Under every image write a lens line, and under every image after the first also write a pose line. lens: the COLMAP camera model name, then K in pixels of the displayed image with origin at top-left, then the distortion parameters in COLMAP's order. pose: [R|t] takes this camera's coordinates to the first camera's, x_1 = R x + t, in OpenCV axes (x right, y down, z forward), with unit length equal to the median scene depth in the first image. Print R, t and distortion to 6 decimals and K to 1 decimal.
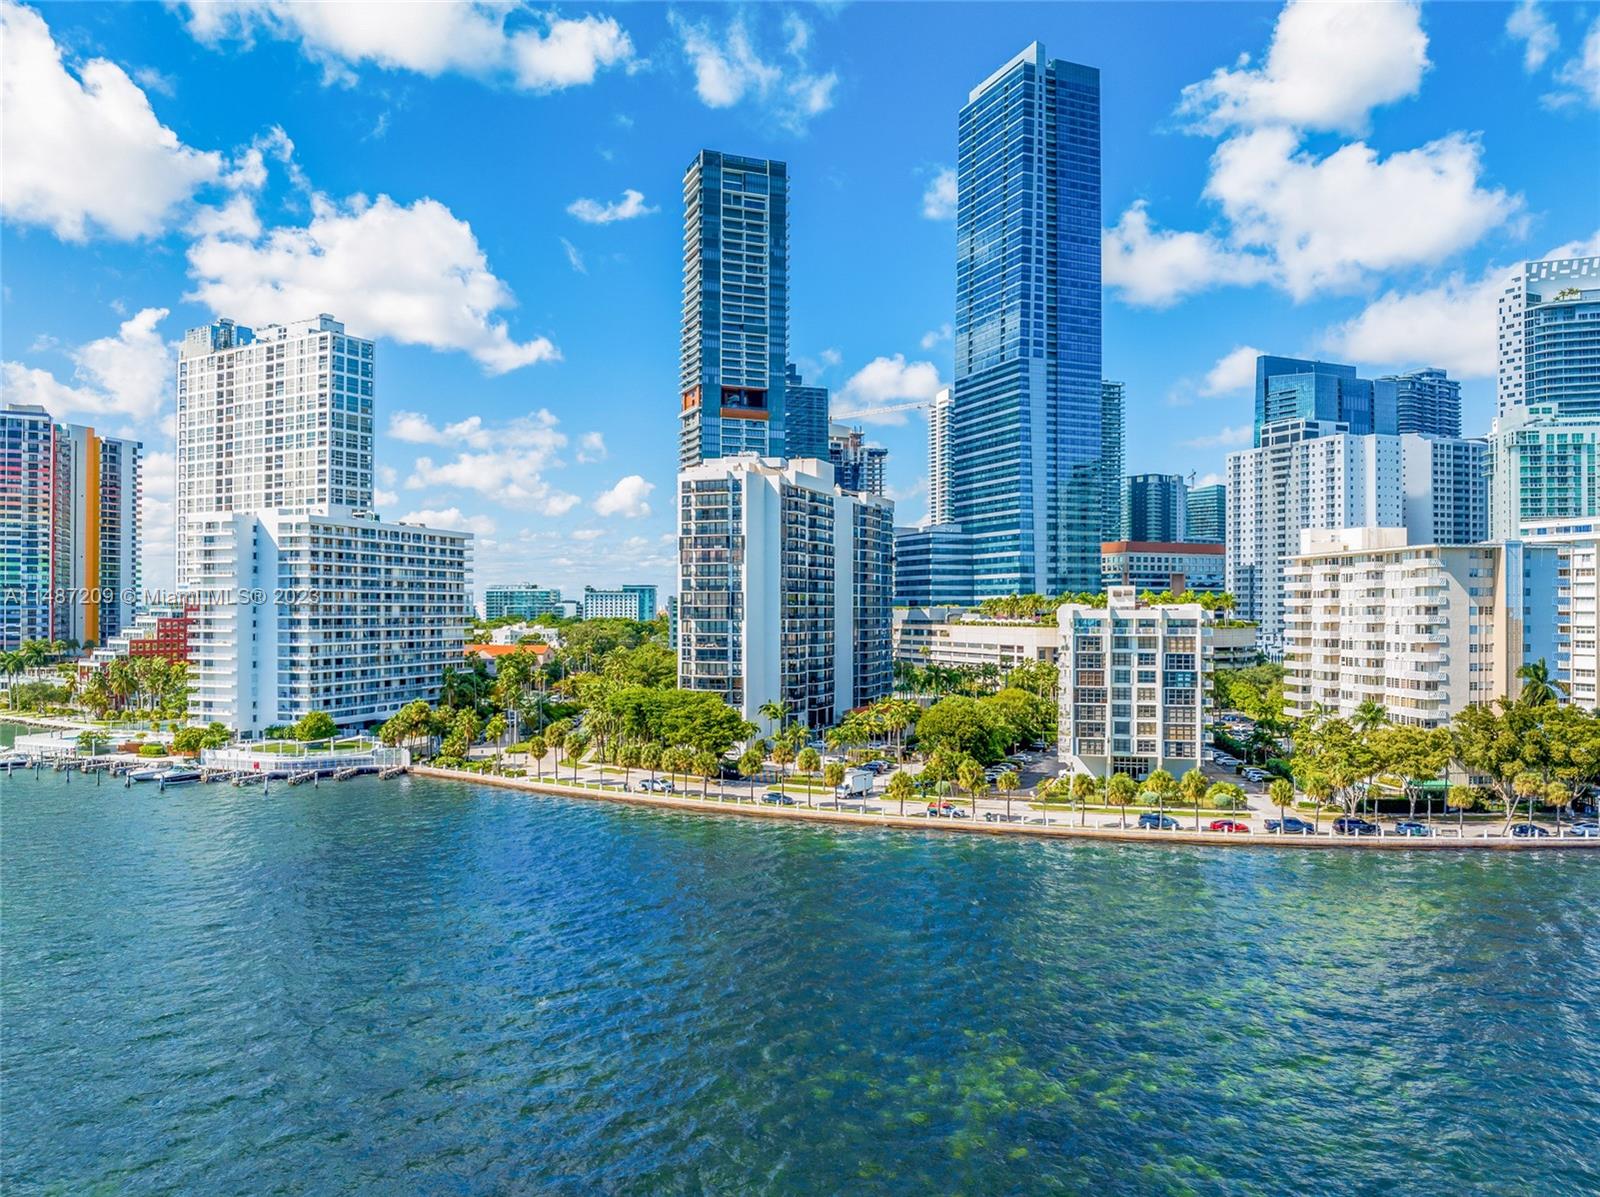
lens RADIAL K [[1146.8, 0, 794.1], [0, 1146.8, 603.2], [0, 0, 1]] dist [-0.029297, -0.020187]
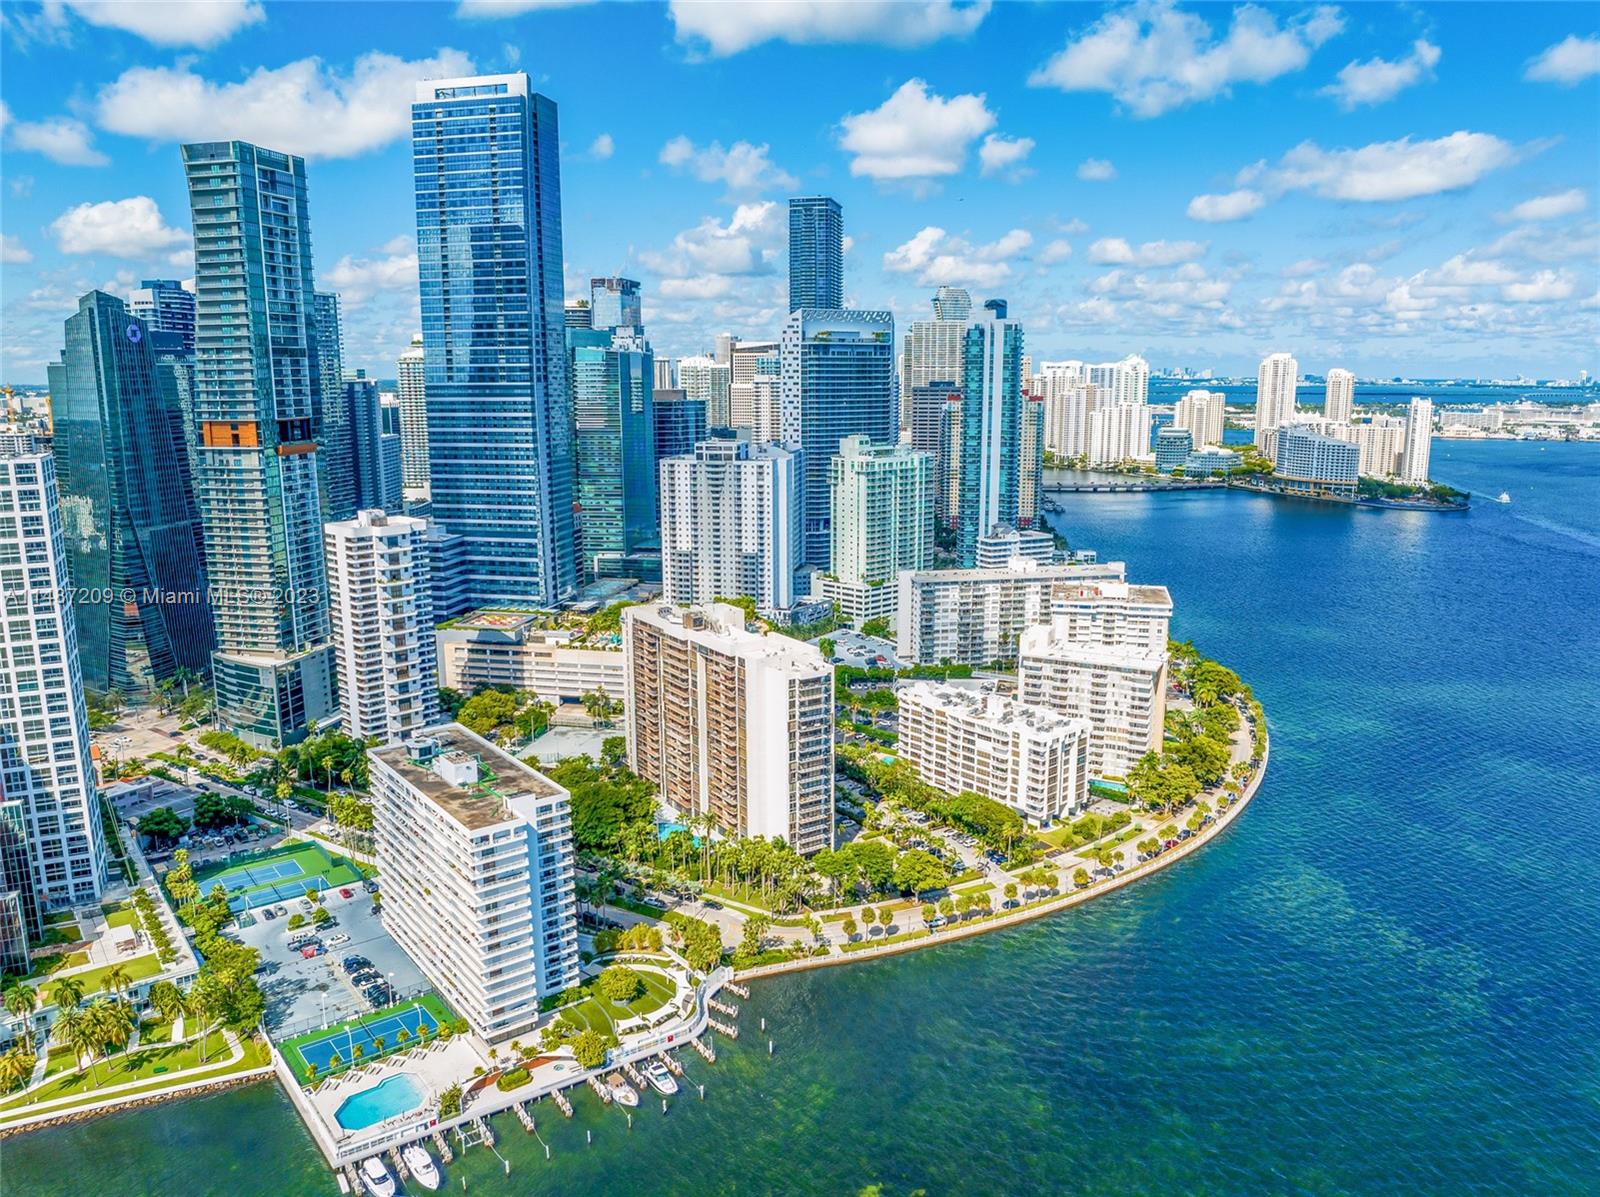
lens RADIAL K [[1144.4, 0, 796.4], [0, 1144.4, 605.0], [0, 0, 1]] dist [-0.021364, -0.036306]
pose [[0.574029, -0.167539, 0.801512, -0.694325], [-0.000917, 0.978712, 0.205236, -0.284102], [-0.818835, -0.118546, 0.561655, 0.185567]]
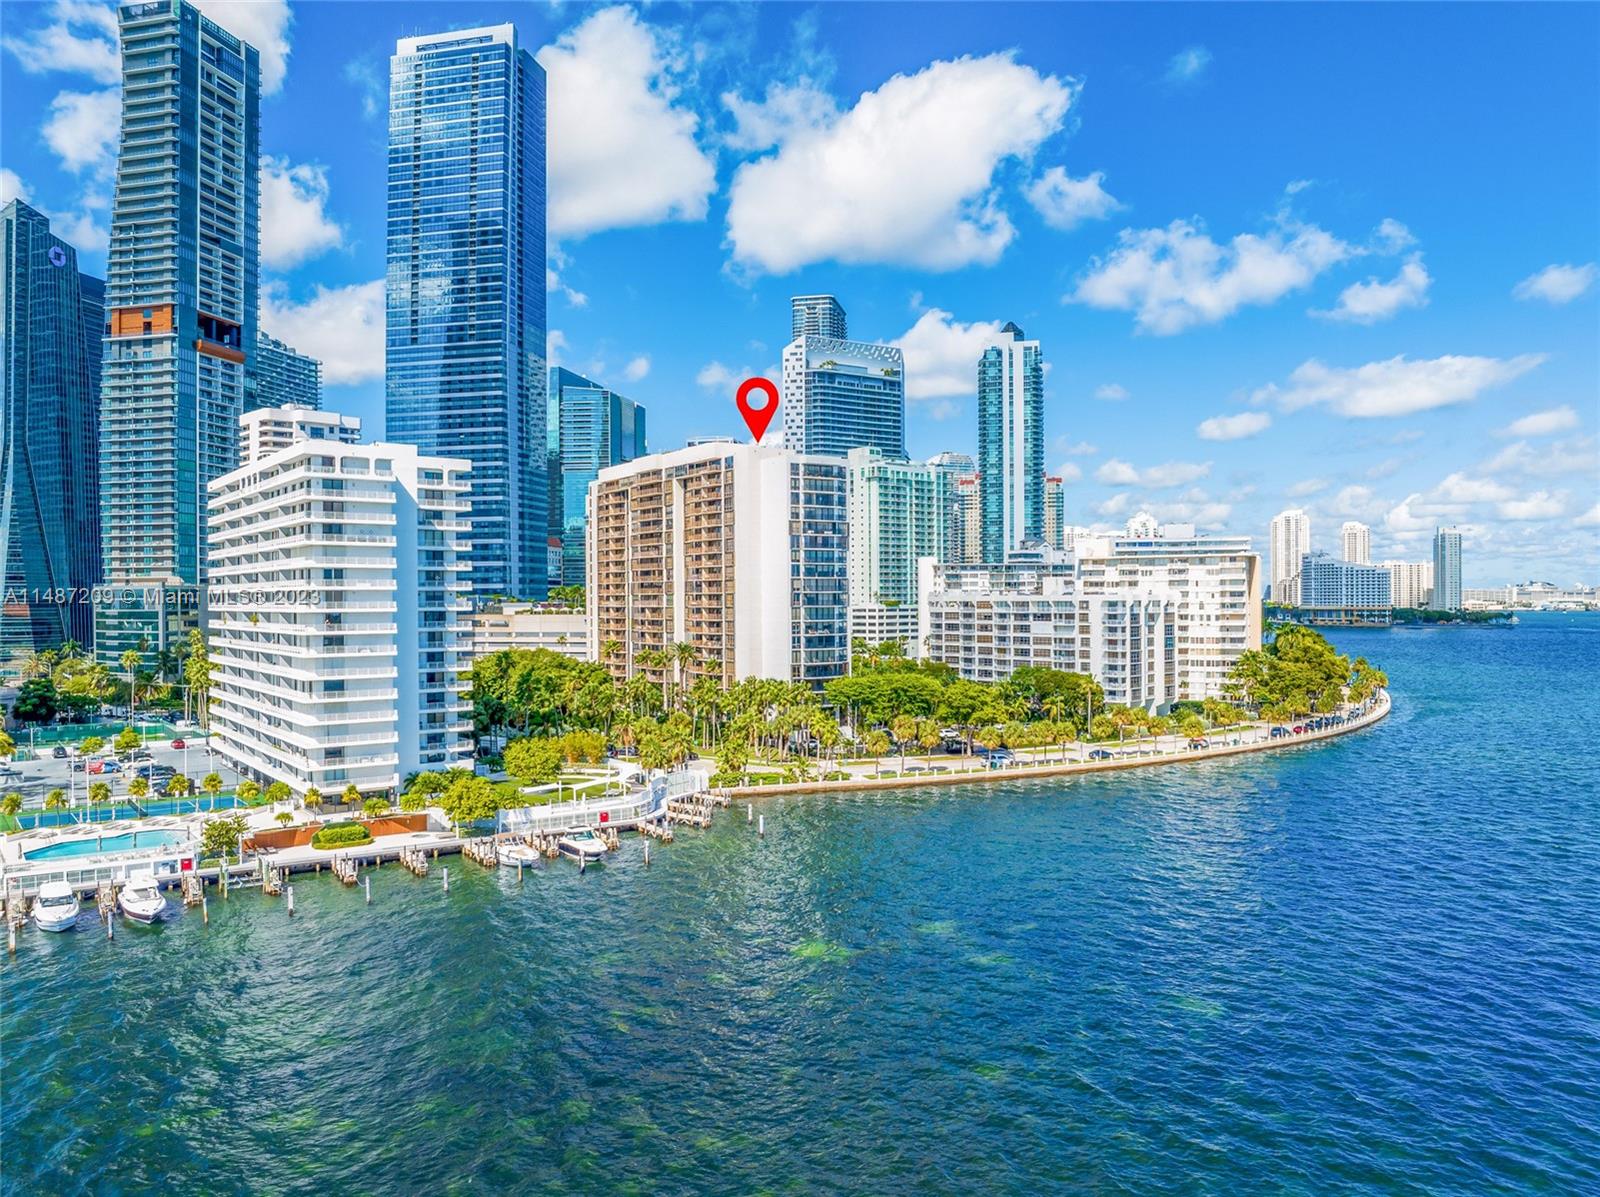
lens RADIAL K [[1144.9, 0, 794.0], [0, 1144.9, 602.9], [0, 0, 1]] dist [-0.034707, -0.000591]
pose [[0.578366, -0.007556, 0.815743, -0.558137], [0.002105, 0.999968, 0.007770, 0.002422], [-0.815775, -0.002777, 0.578363, 0.281159]]
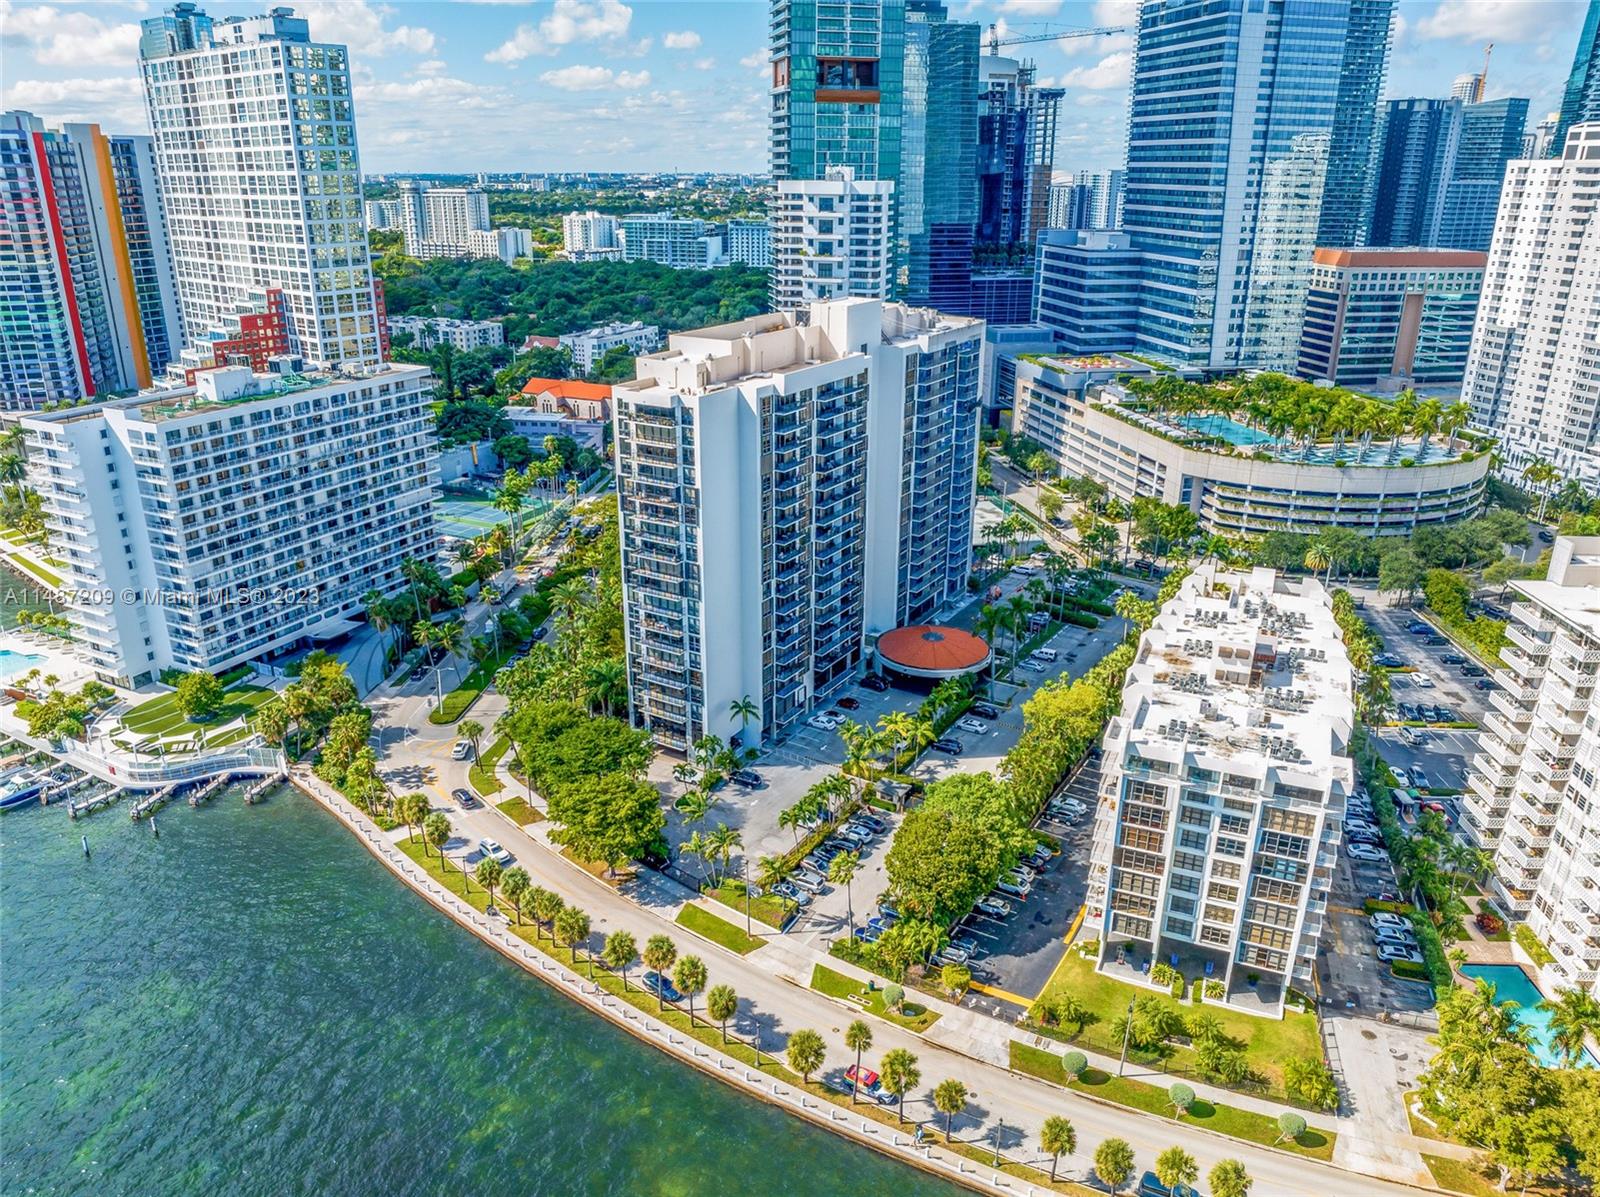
lens RADIAL K [[1148.3, 0, 792.4], [0, 1148.3, 609.5], [0, 0, 1]] dist [-0.056107, 0.024811]
pose [[0.984727, 0.064854, -0.161575, 0.081401], [-0.001119, 0.930370, 0.366619, -0.153675], [0.174102, -0.360839, 0.916233, 0.211559]]
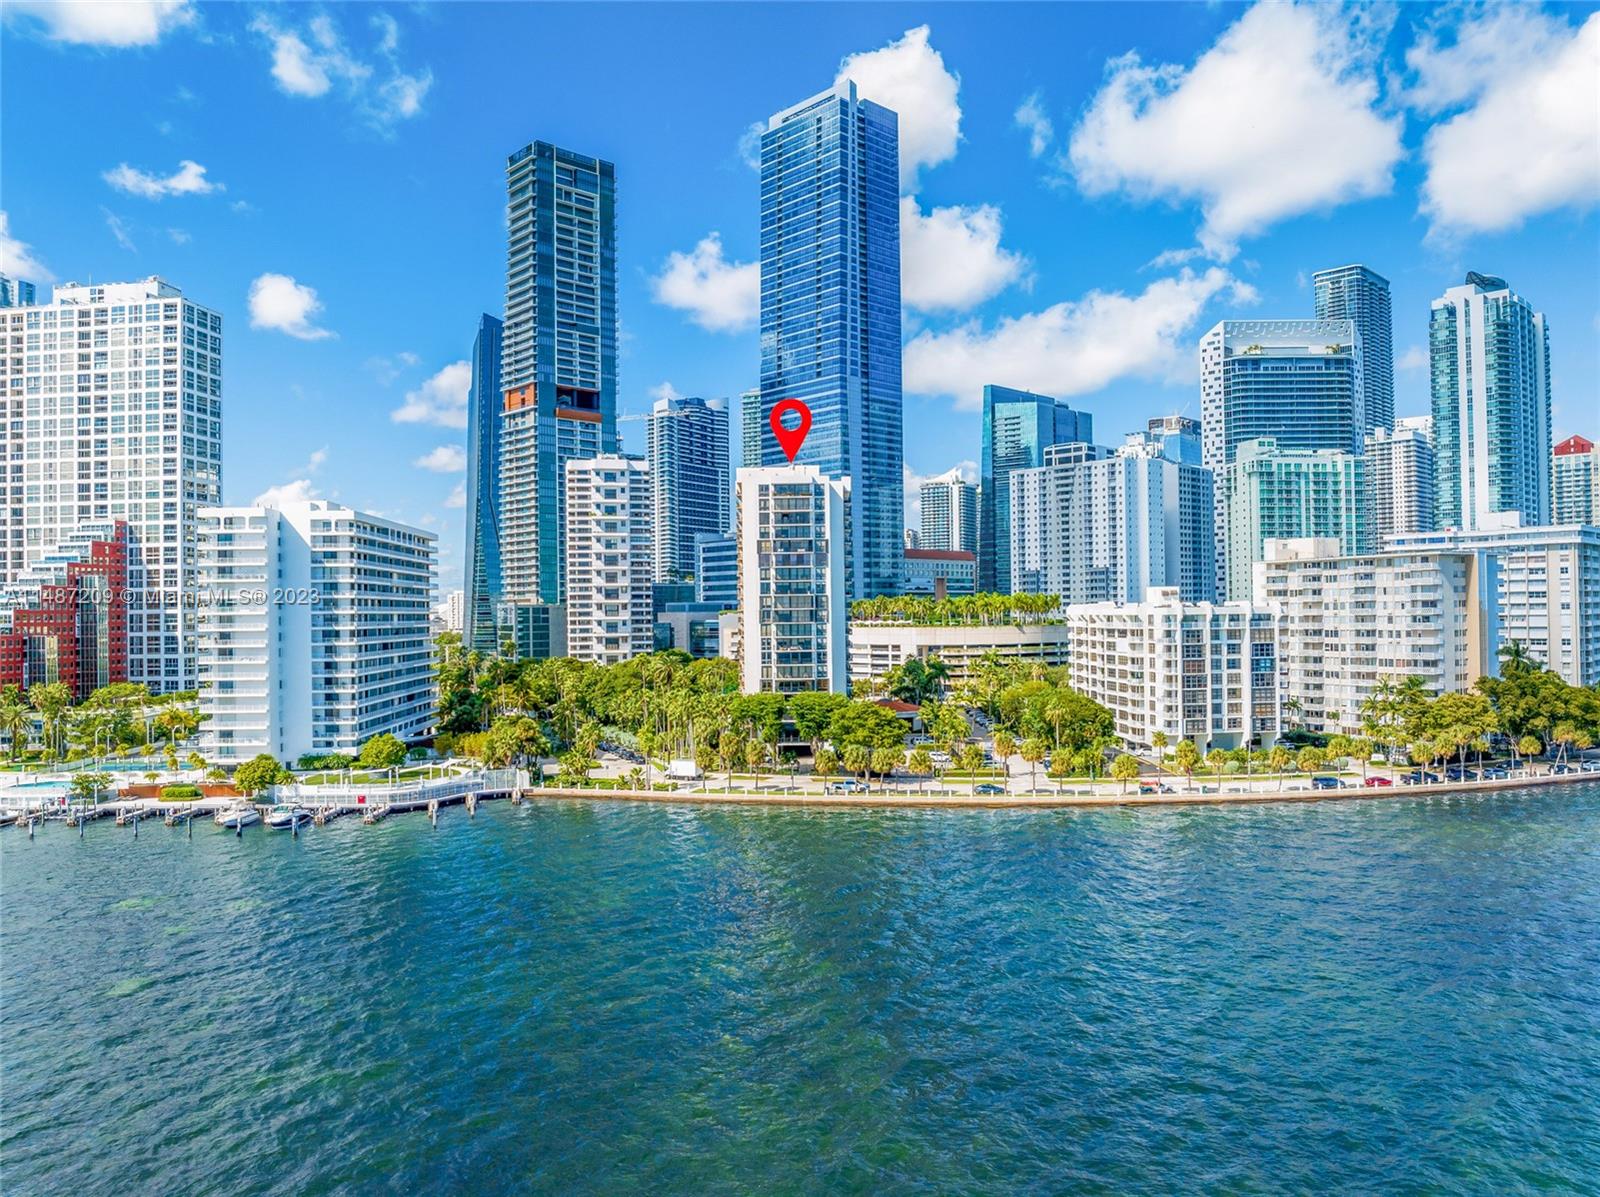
lens RADIAL K [[1123.9, 0, 803.5], [0, 1123.9, 606.8], [0, 0, 1]] dist [-0.037748, -0.007525]
pose [[0.931294, -0.012201, 0.364063, -0.265534], [0.012712, 0.999919, 0.000993, -0.000346], [-0.364045, 0.003703, 0.931374, 0.049028]]
